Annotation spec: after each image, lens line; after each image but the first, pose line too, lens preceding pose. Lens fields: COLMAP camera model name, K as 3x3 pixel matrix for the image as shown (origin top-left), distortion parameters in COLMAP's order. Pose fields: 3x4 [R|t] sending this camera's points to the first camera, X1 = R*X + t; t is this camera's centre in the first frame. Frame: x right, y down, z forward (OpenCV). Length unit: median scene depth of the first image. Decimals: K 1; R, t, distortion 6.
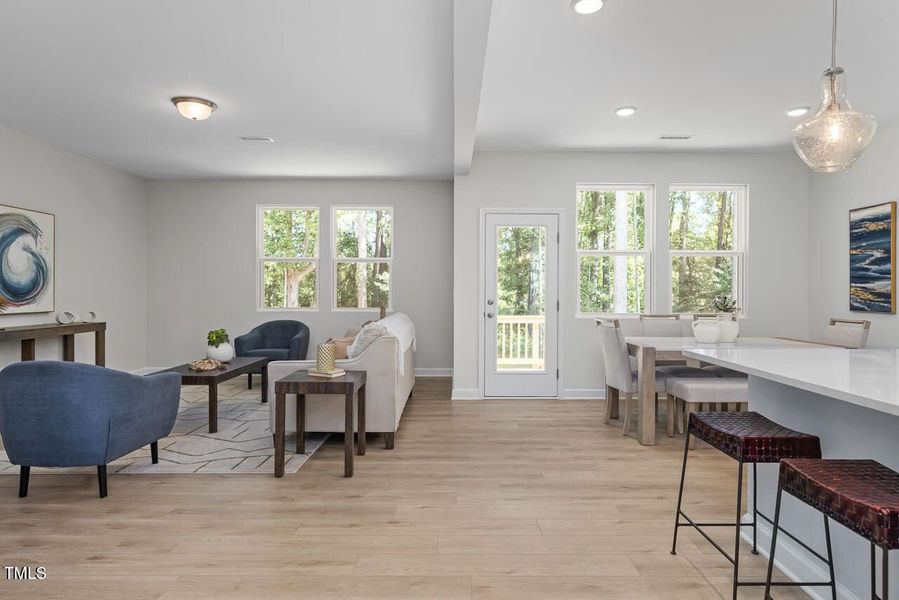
lens RADIAL K [[626.7, 0, 447.5], [0, 626.7, 282.6], [0, 0, 1]] dist [0.005545, 0.001276]
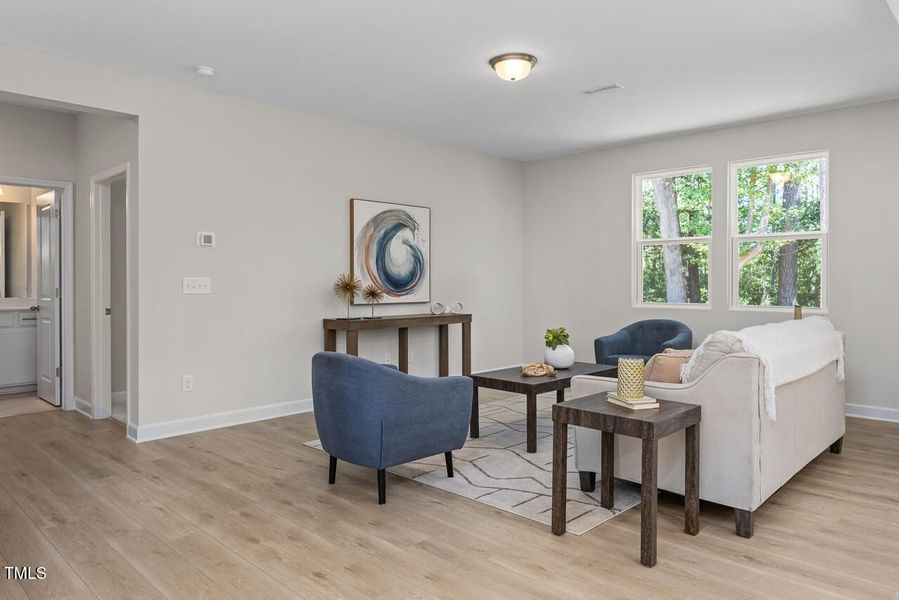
lens RADIAL K [[626.7, 0, 447.5], [0, 626.7, 282.6], [0, 0, 1]] dist [0.005545, 0.001276]
pose [[0.681577, 0.000022, -0.731747, 0.163011], [0.010754, 0.999892, 0.010046, 0.004816], [0.731668, -0.014716, 0.681503, 0.366100]]
